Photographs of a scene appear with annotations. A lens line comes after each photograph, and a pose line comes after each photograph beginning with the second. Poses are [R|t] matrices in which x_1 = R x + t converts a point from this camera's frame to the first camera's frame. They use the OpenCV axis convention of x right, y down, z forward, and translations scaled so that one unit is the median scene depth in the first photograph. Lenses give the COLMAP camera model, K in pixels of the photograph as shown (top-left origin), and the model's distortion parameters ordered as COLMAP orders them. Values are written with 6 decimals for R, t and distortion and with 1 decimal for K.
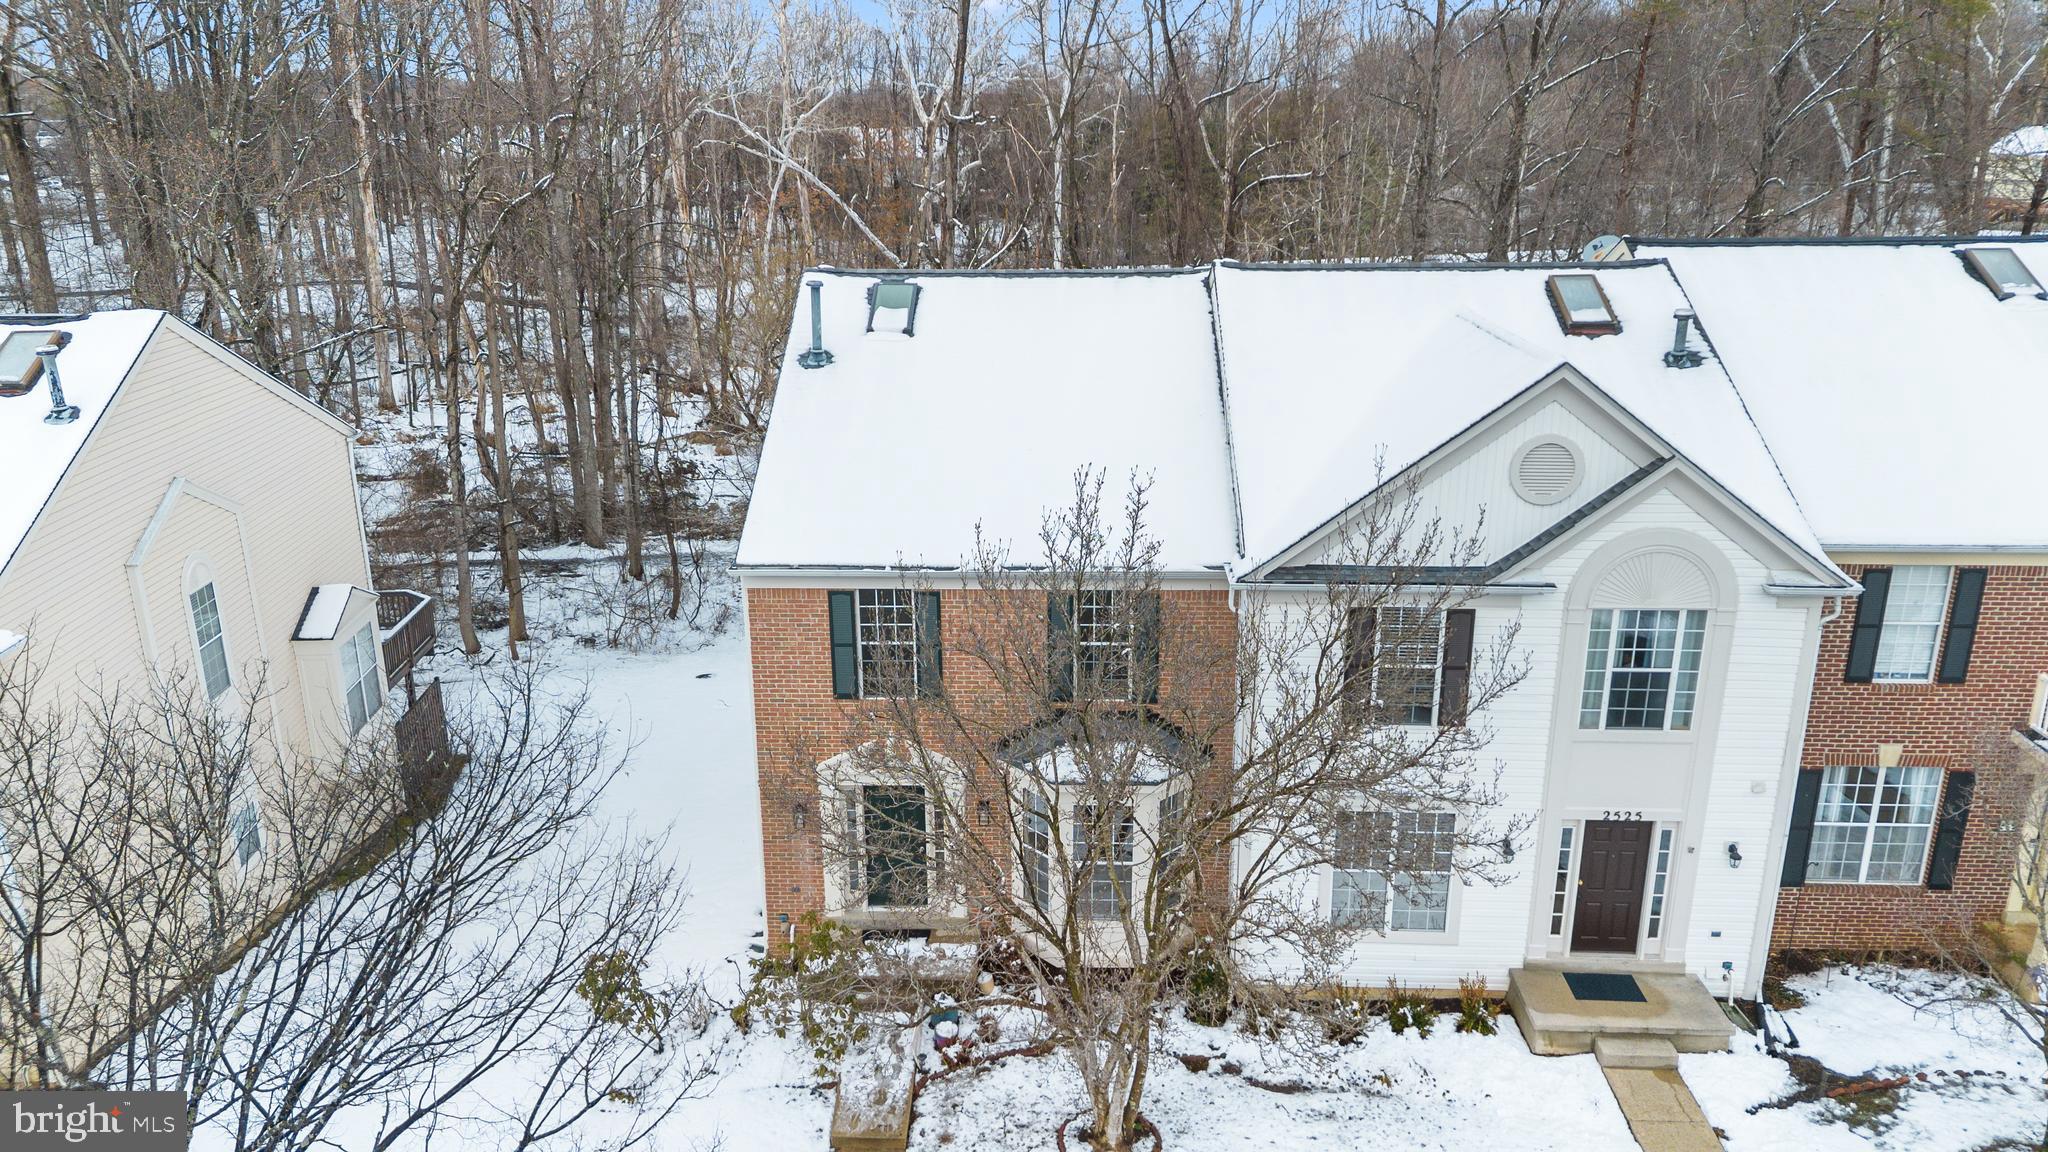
lens RADIAL K [[1364.9, 0, 1028.2], [0, 1364.9, 525.4], [0, 0, 1]] dist [0.086641, -0.070109]
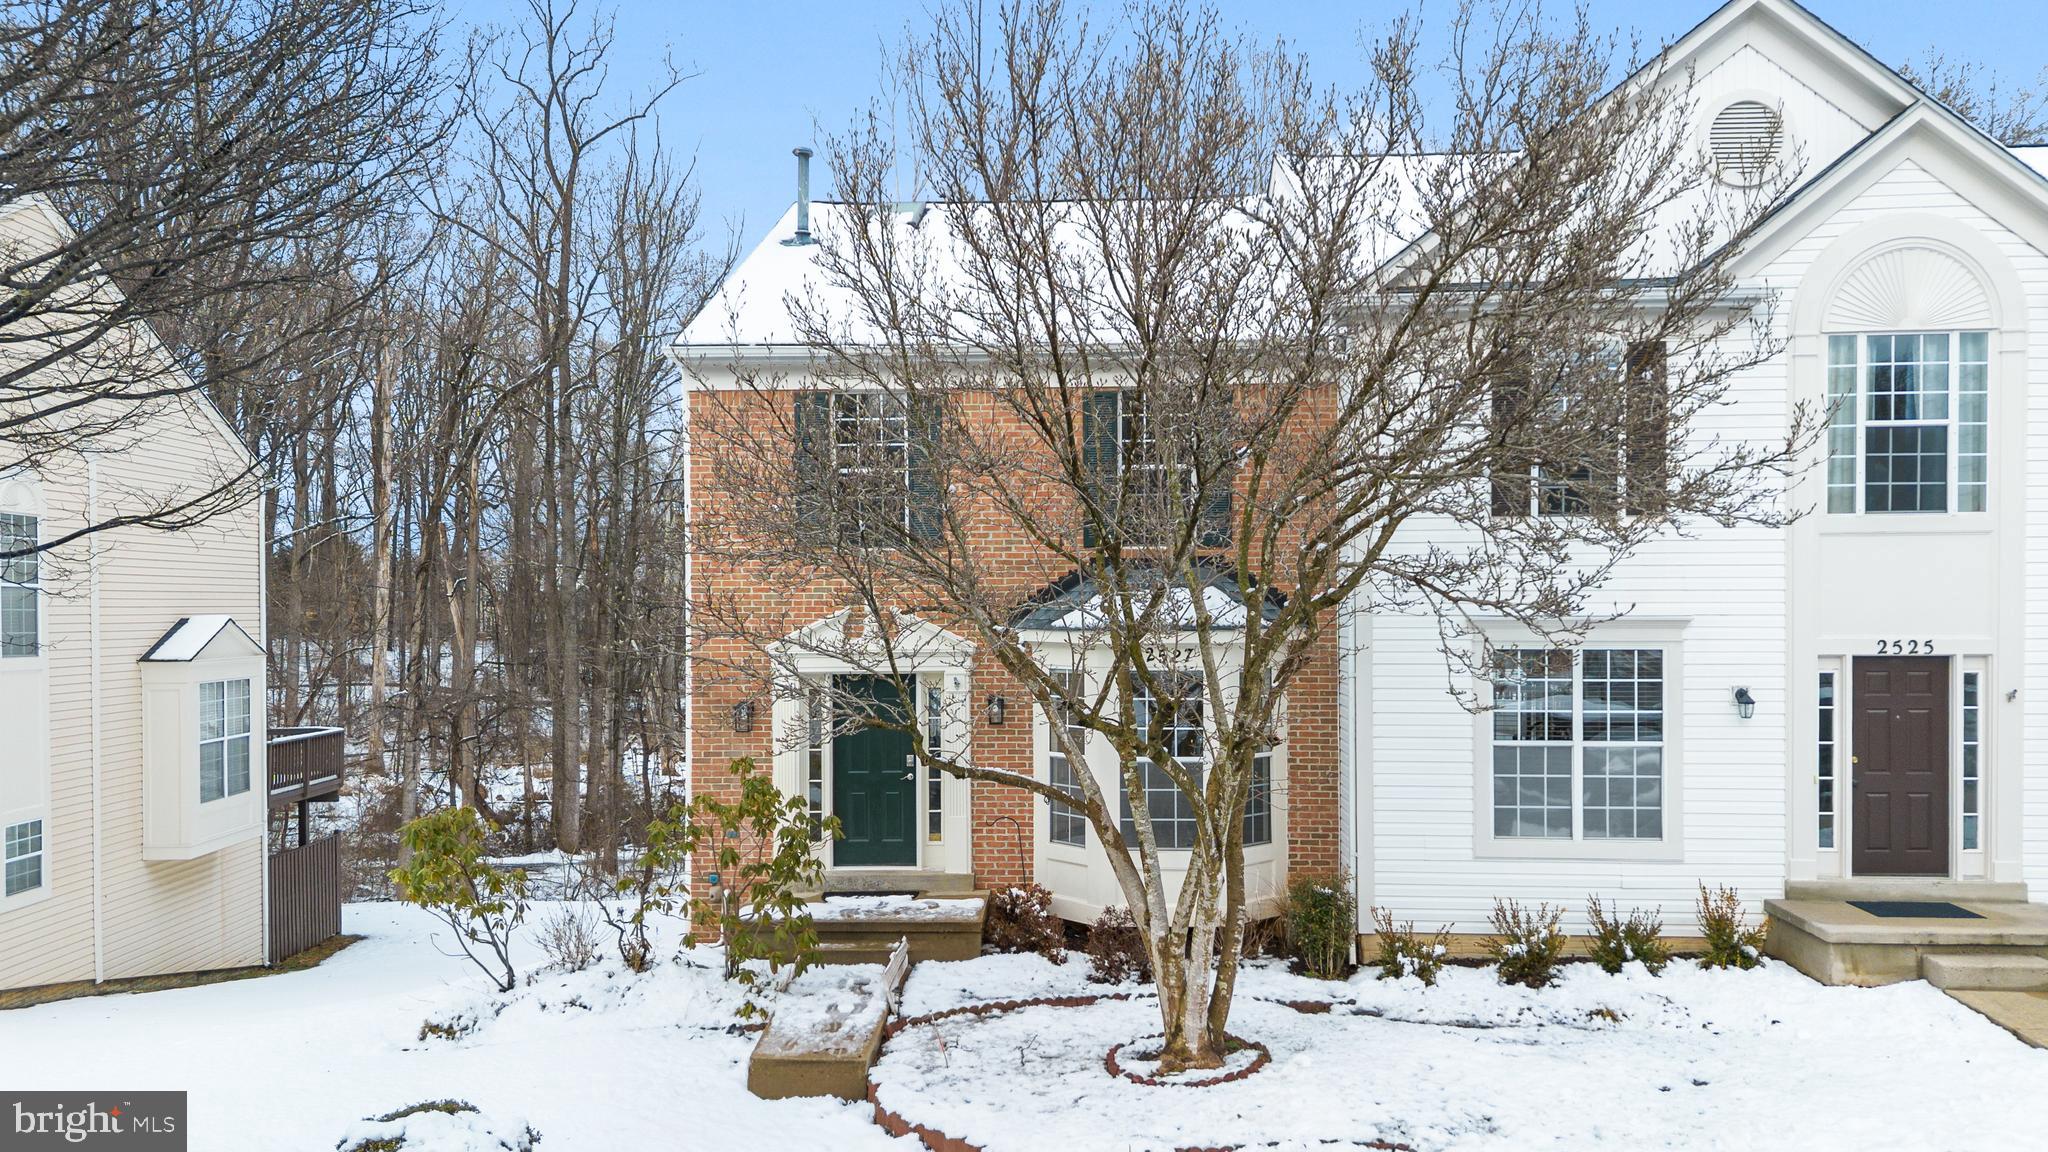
lens RADIAL K [[1398.1, 0, 1024.0], [0, 1398.1, 576.0], [0, 0, 1]] dist [0.070145, -0.055187]
pose [[0.999832, -0.003908, -0.017917, -0.003307], [-0.001072, 0.962910, -0.269819, 0.370552], [0.018307, 0.269793, 0.962744, 0.290439]]
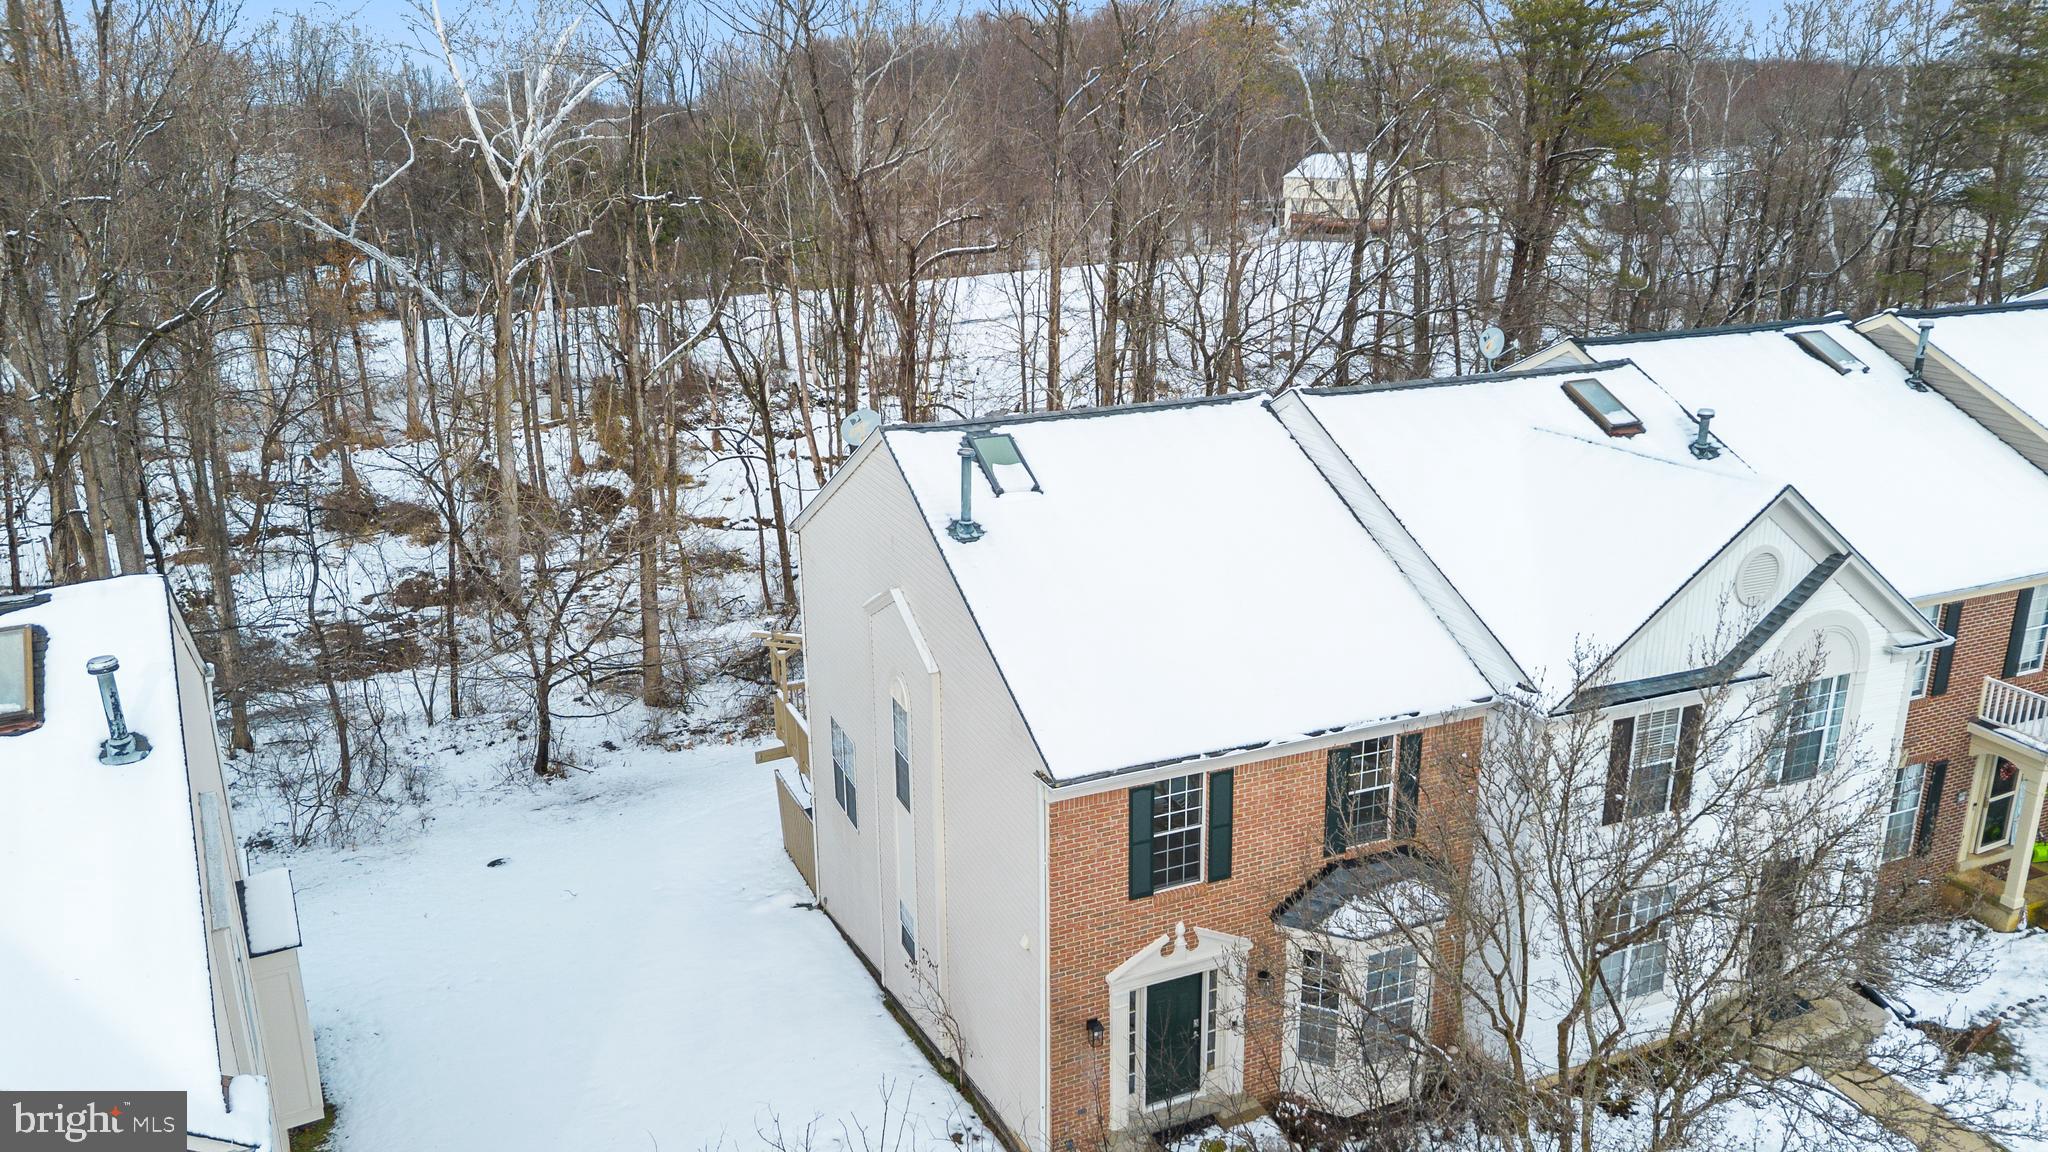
lens RADIAL K [[1364.9, 0, 1028.2], [0, 1364.9, 525.4], [0, 0, 1]] dist [0.086641, -0.070109]
pose [[0.916962, -0.117440, 0.381299, -0.567193], [0.124723, 0.992175, 0.005650, -0.151559], [-0.378979, 0.042377, 0.924434, 0.151849]]
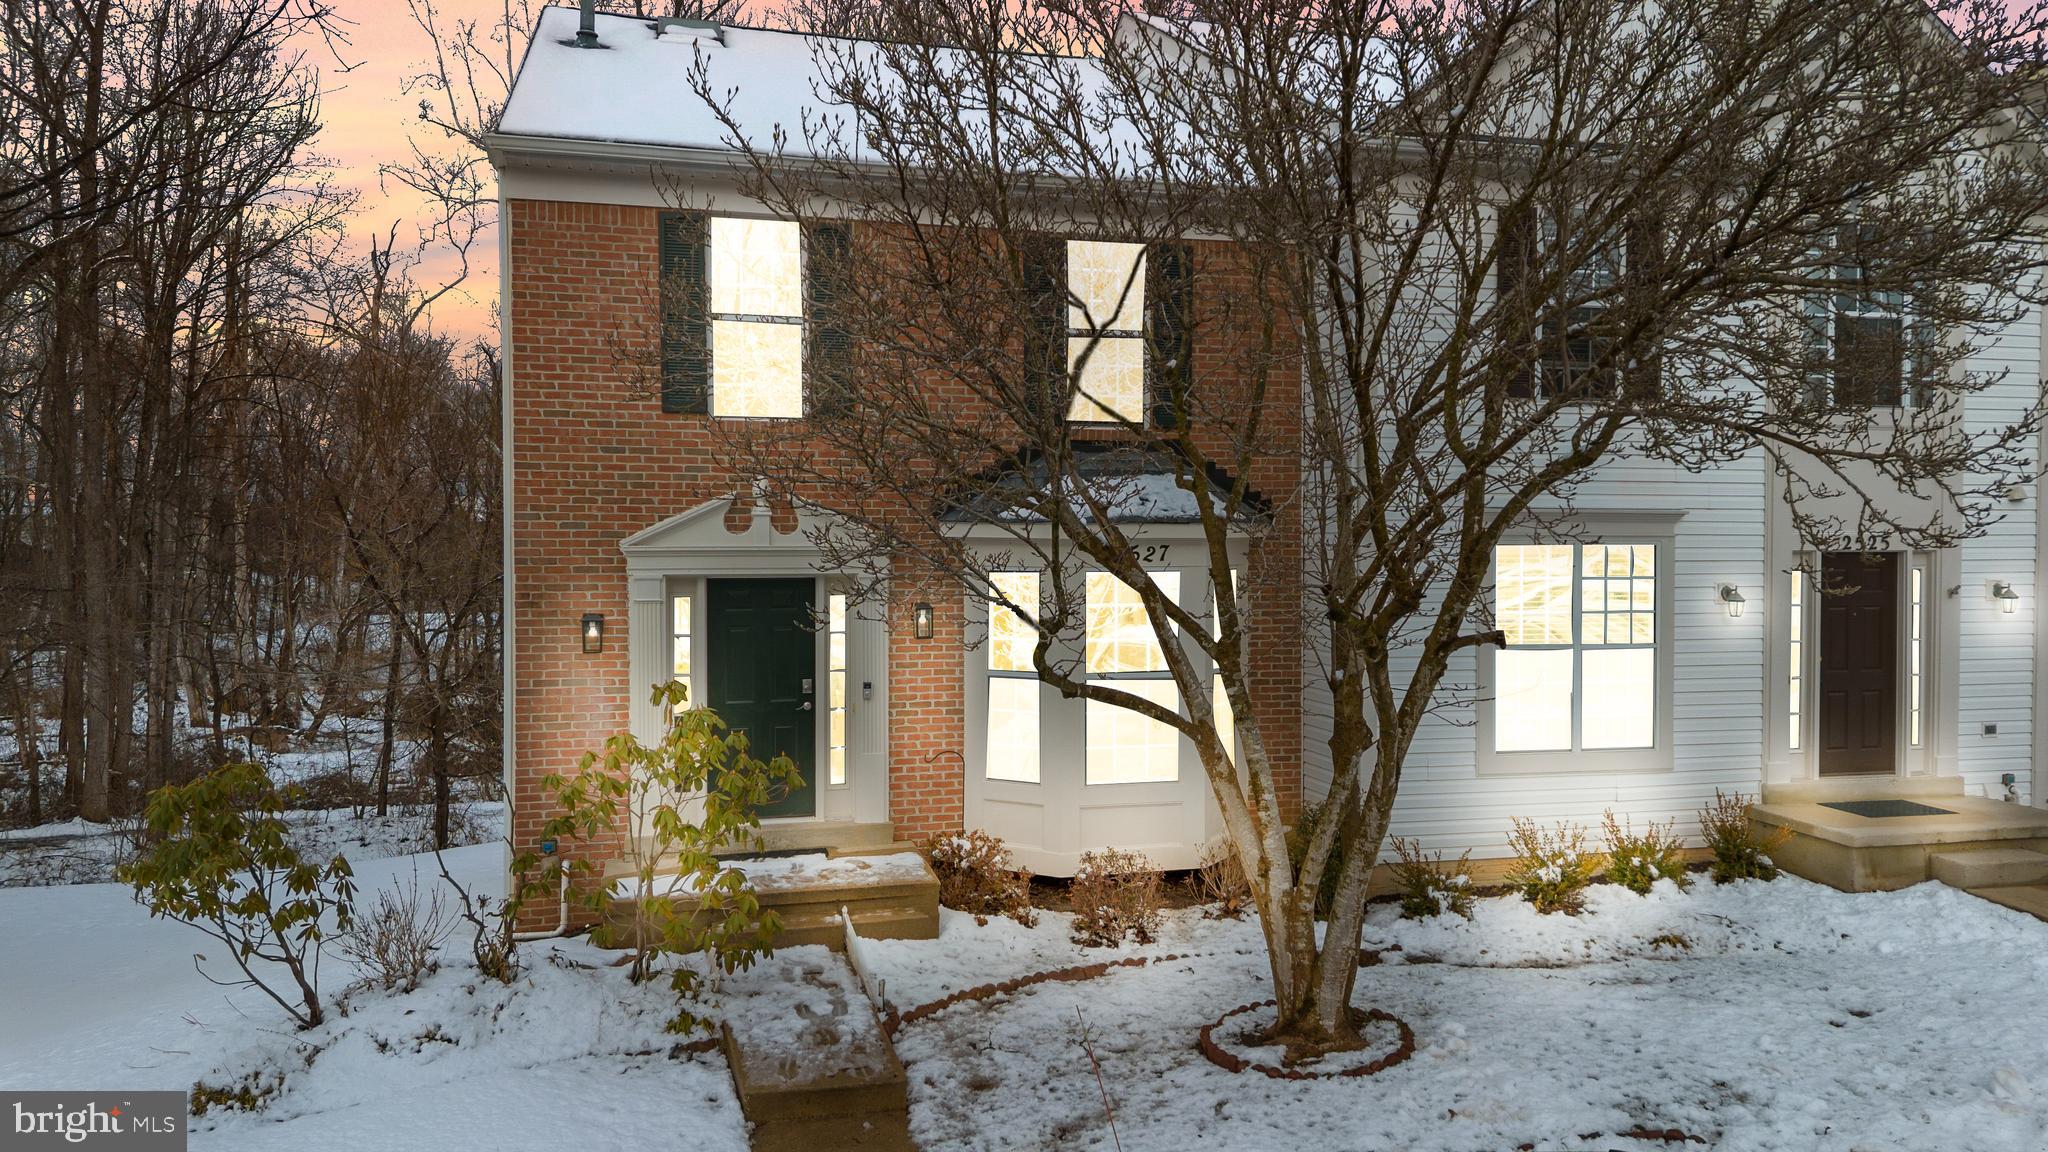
lens RADIAL K [[1398.1, 0, 1024.0], [0, 1398.1, 576.0], [0, 0, 1]] dist [0.070145, -0.055187]
pose [[0.962175, -0.003358, 0.272410, -0.166238], [0.064358, 0.974424, -0.215305, 0.350437], [-0.264719, 0.224693, 0.937783, 0.459257]]
